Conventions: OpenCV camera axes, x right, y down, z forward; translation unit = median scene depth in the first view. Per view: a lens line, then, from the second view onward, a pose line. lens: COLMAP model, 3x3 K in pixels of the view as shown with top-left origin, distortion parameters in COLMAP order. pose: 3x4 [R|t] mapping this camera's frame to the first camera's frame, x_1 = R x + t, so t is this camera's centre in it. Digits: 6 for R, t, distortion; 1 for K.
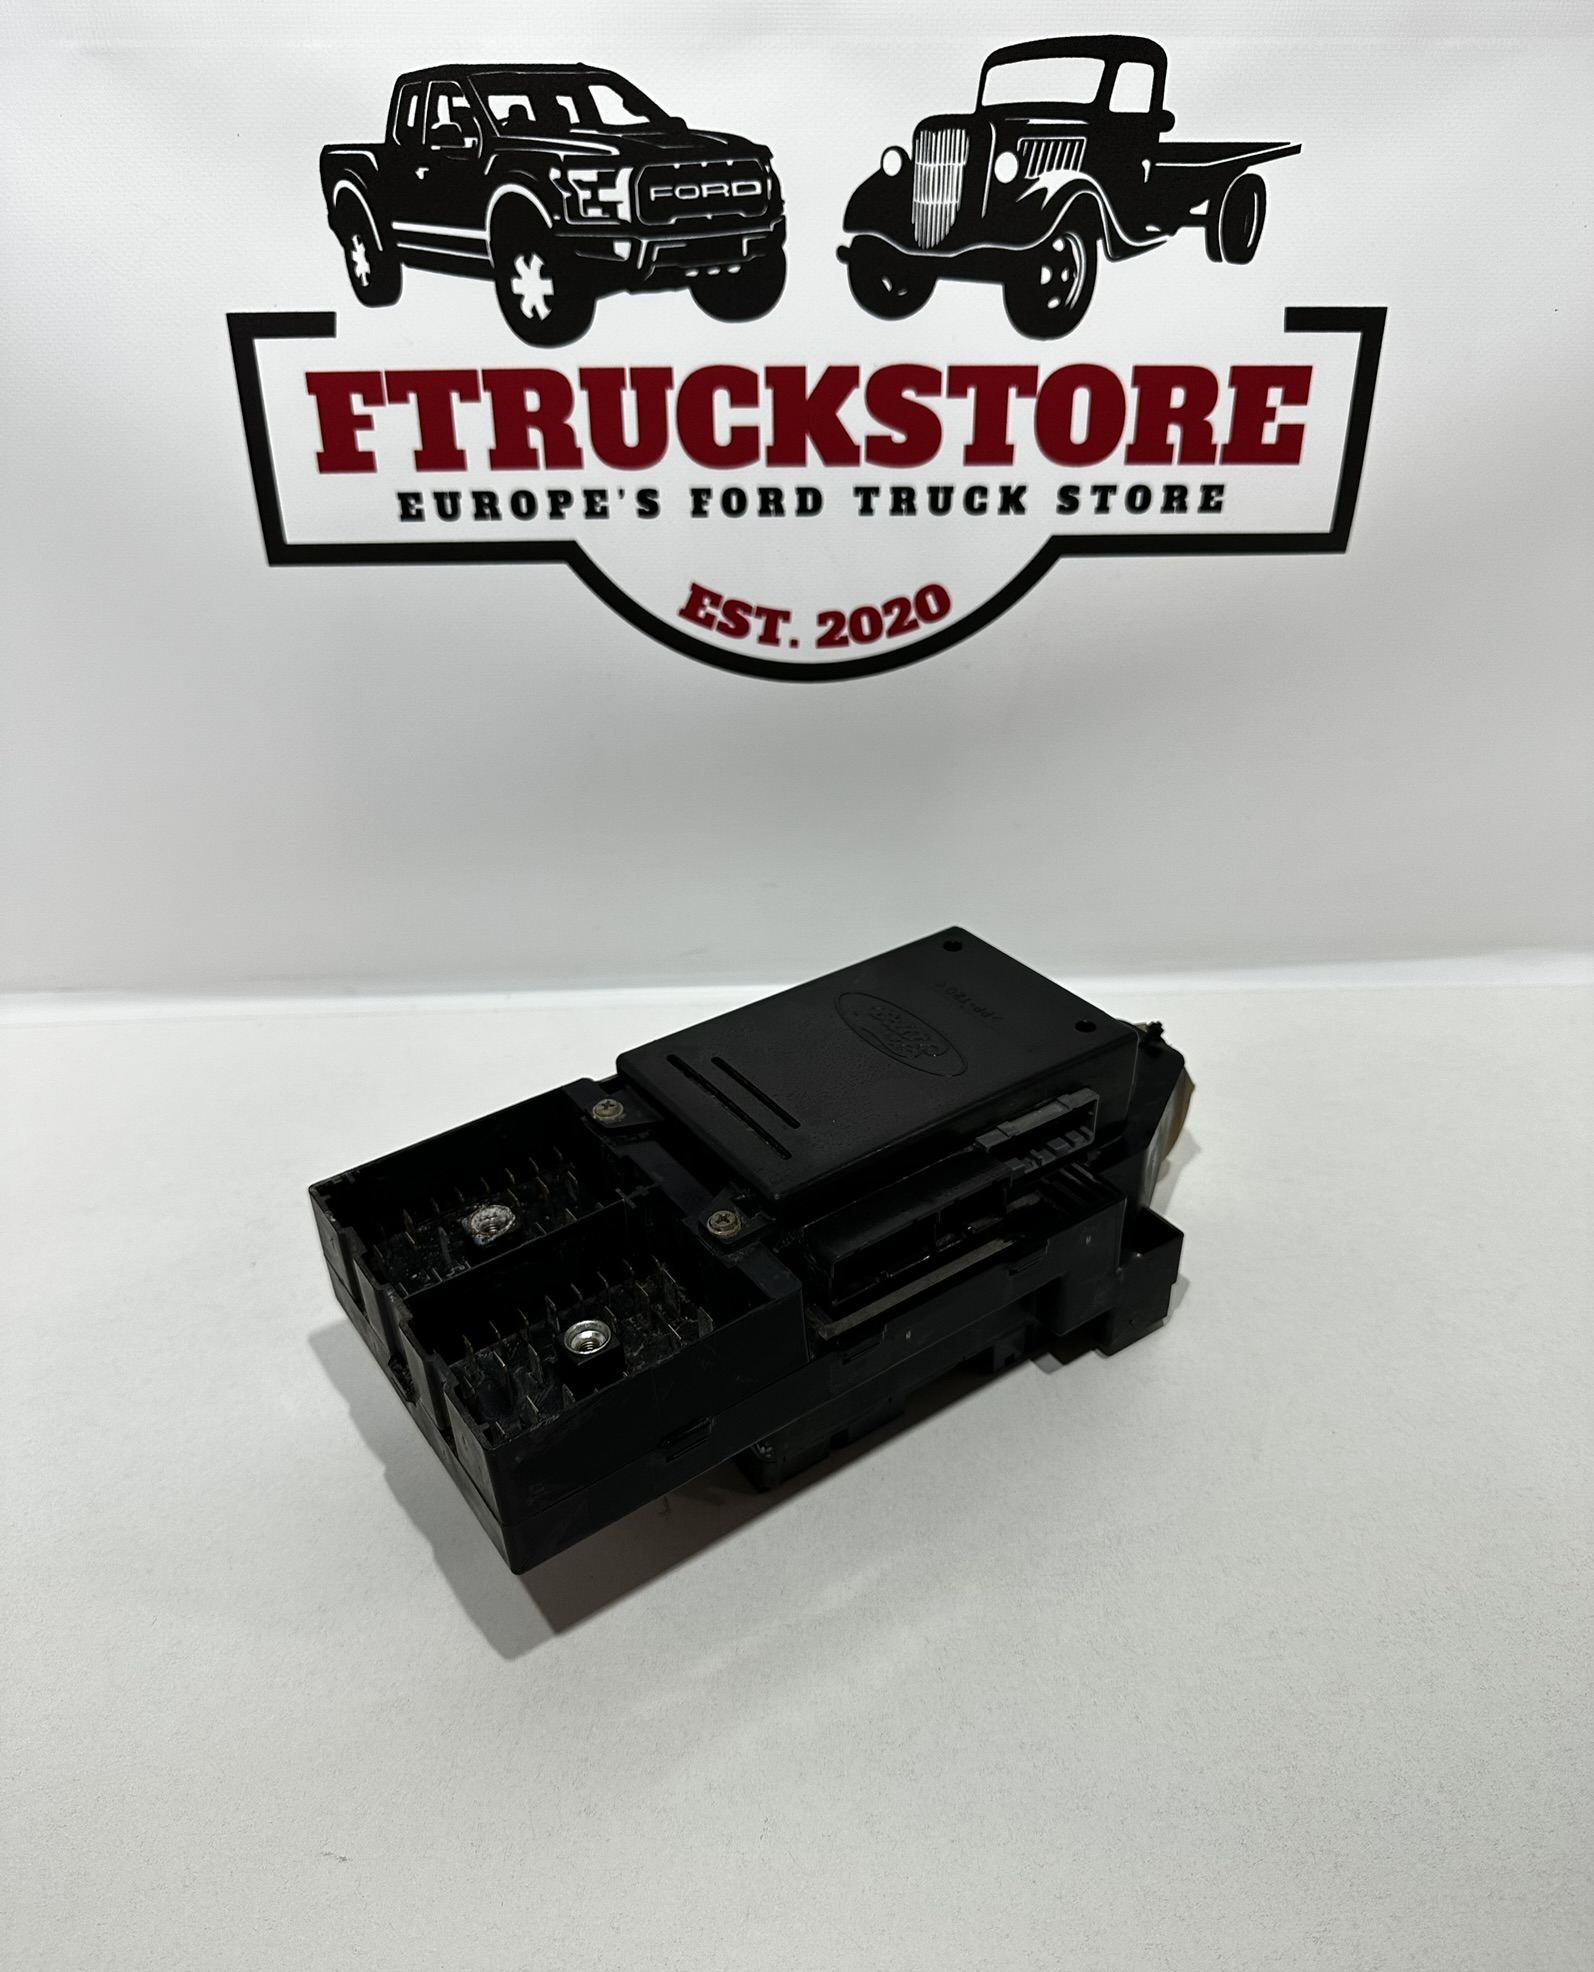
lens RADIAL K [[1532.8, 0, 797.7], [0, 1532.8, 1027.8], [0, 0, 1]] dist [-0.019033, 0.001523]
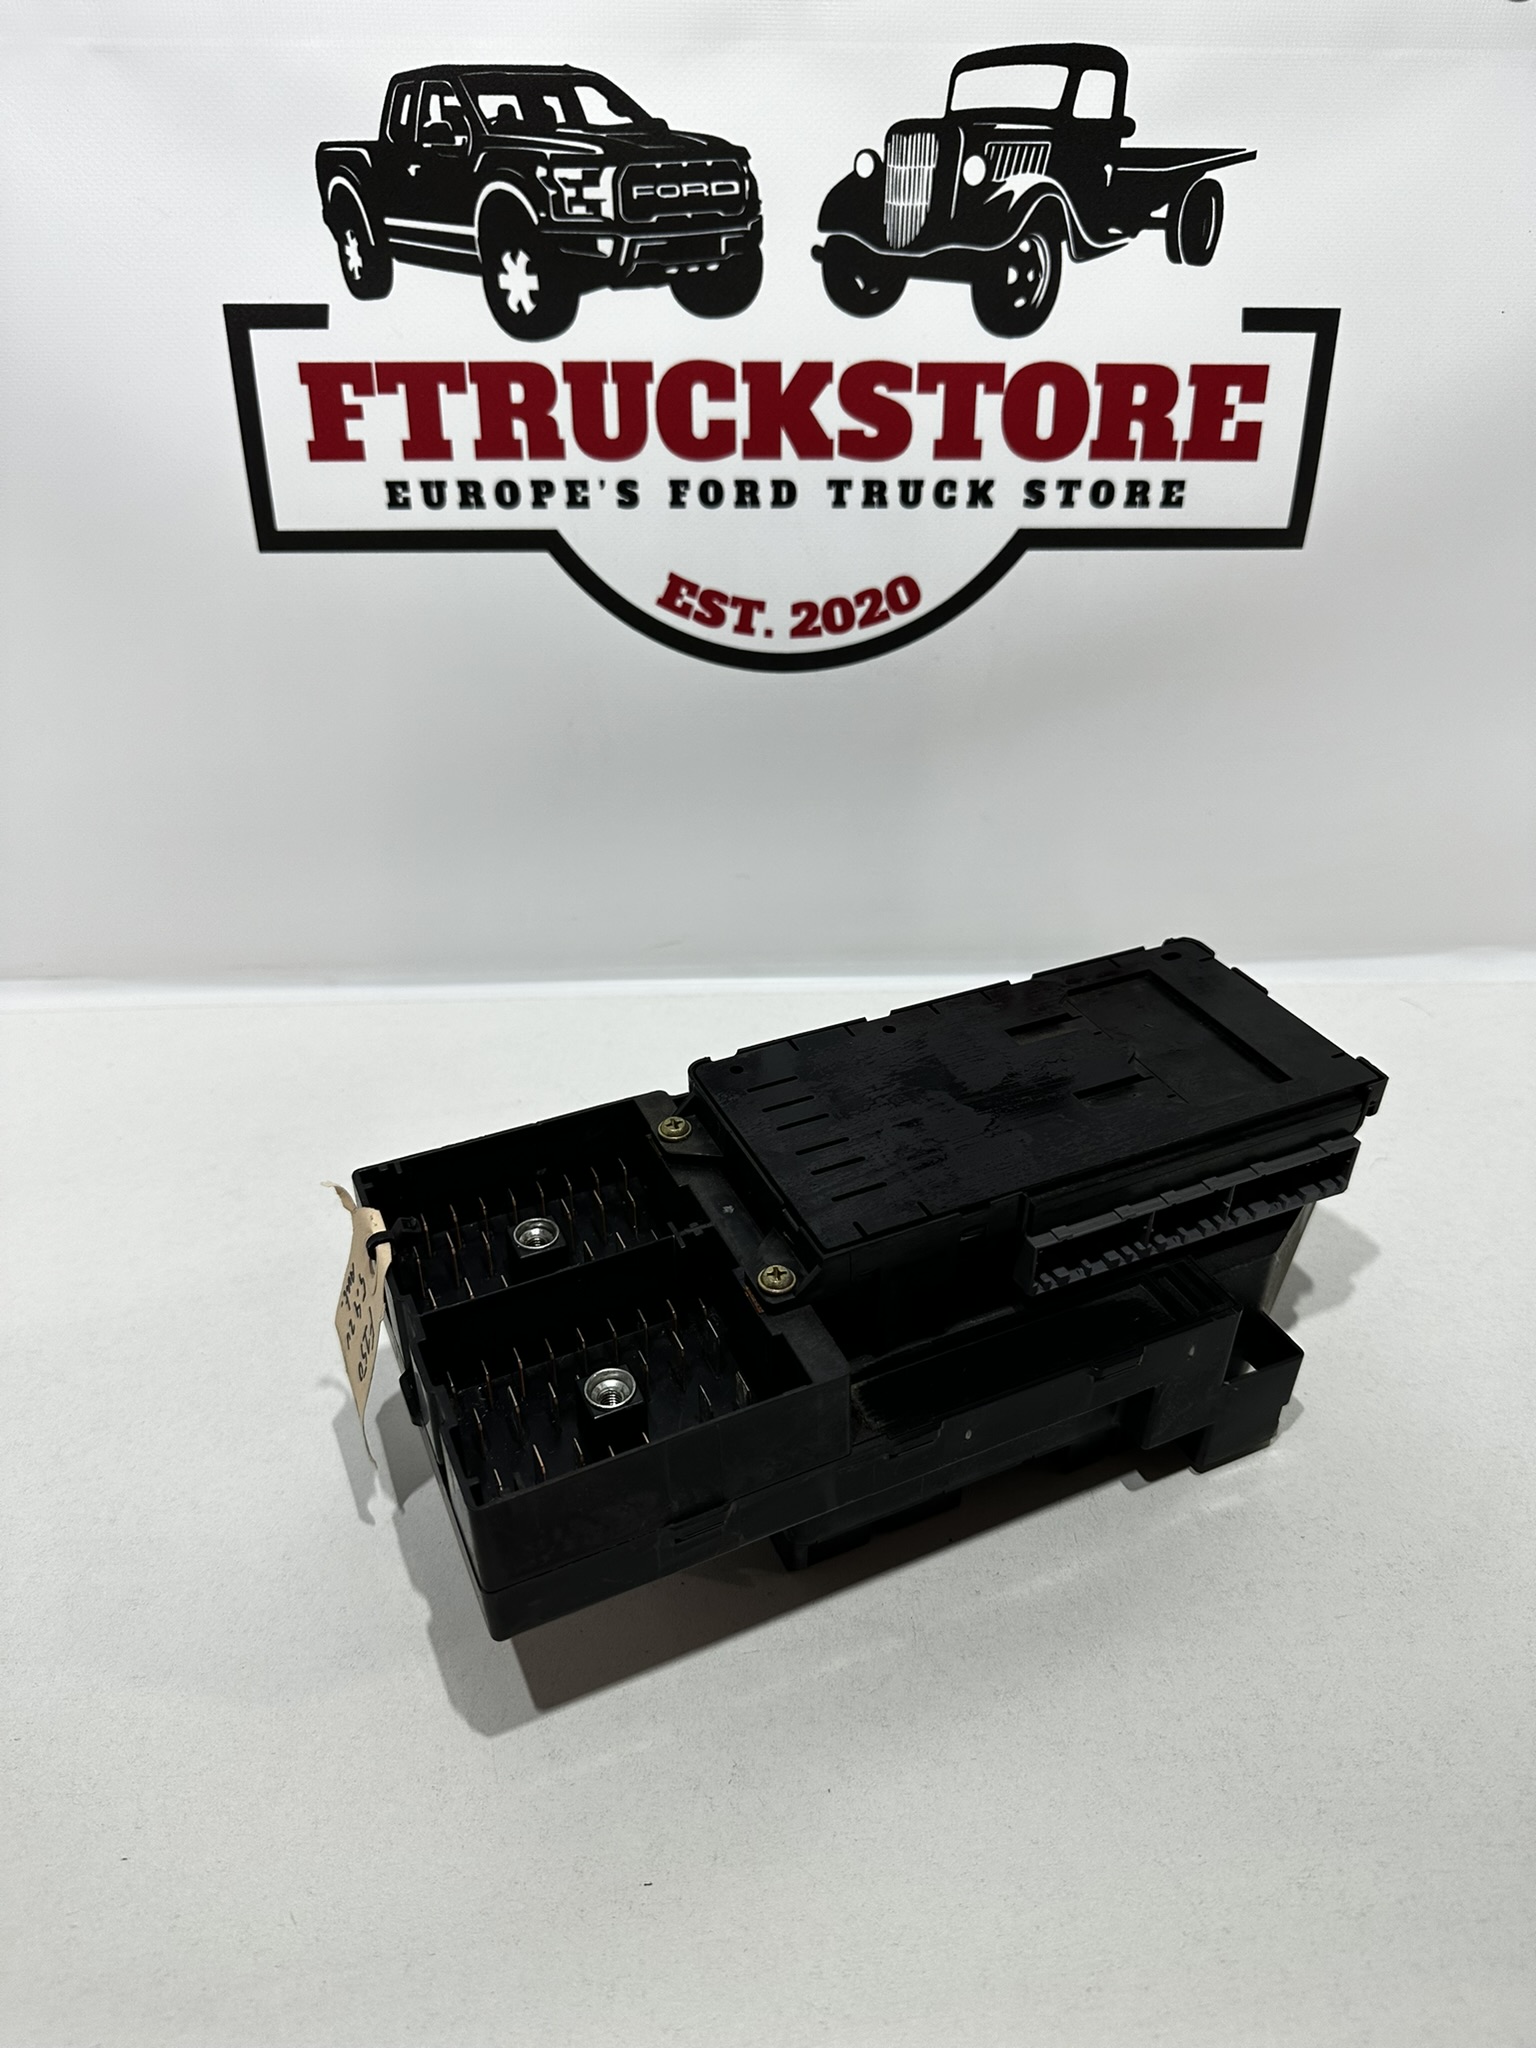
lens RADIAL K [[1476.3, 0, 772.0], [0, 1476.3, 1022.5], [0, 0, 1]] dist [-0.021756, 0.004405]
pose [[0.999987, 0.004822, 0.001743, -0.000555], [-0.004728, 0.998721, -0.050348, 0.065881], [-0.001984, 0.050339, 0.998730, 0.026447]]
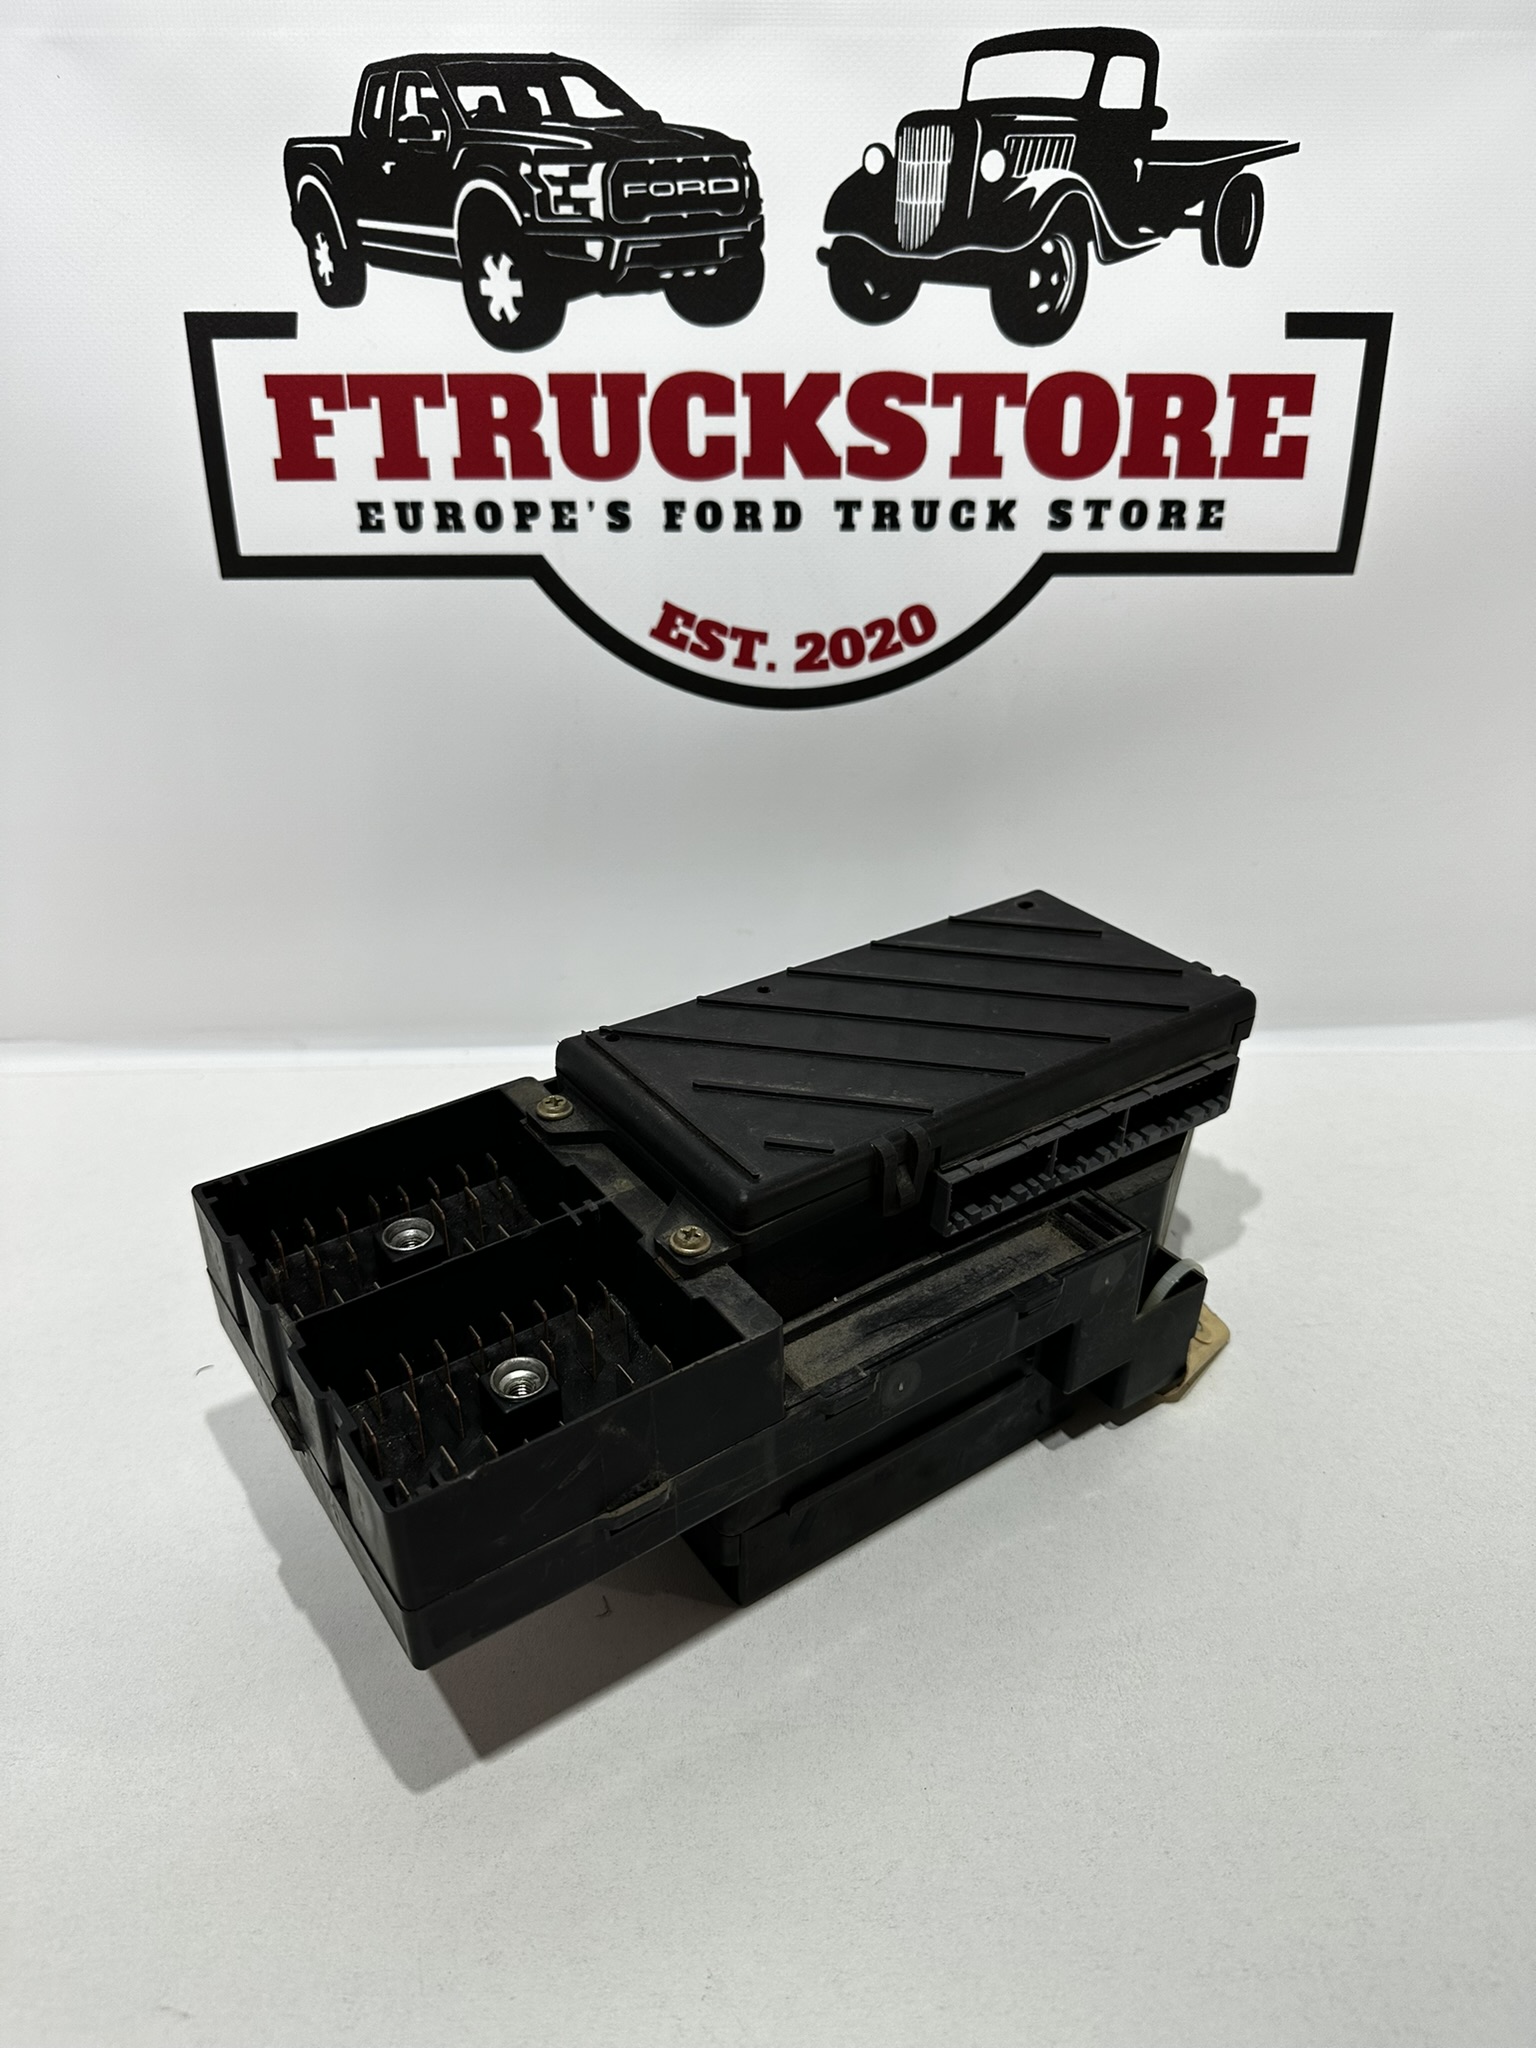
lens RADIAL K [[1476.3, 0, 764.2], [0, 1476.3, 1025.8], [0, 0, 1]] dist [-0.021756, 0.004405]
pose [[0.999796, 0.008031, -0.018516, 0.013103], [-0.009950, 0.994318, -0.105989, 0.073100], [0.017559, 0.106151, 0.994195, 0.127498]]
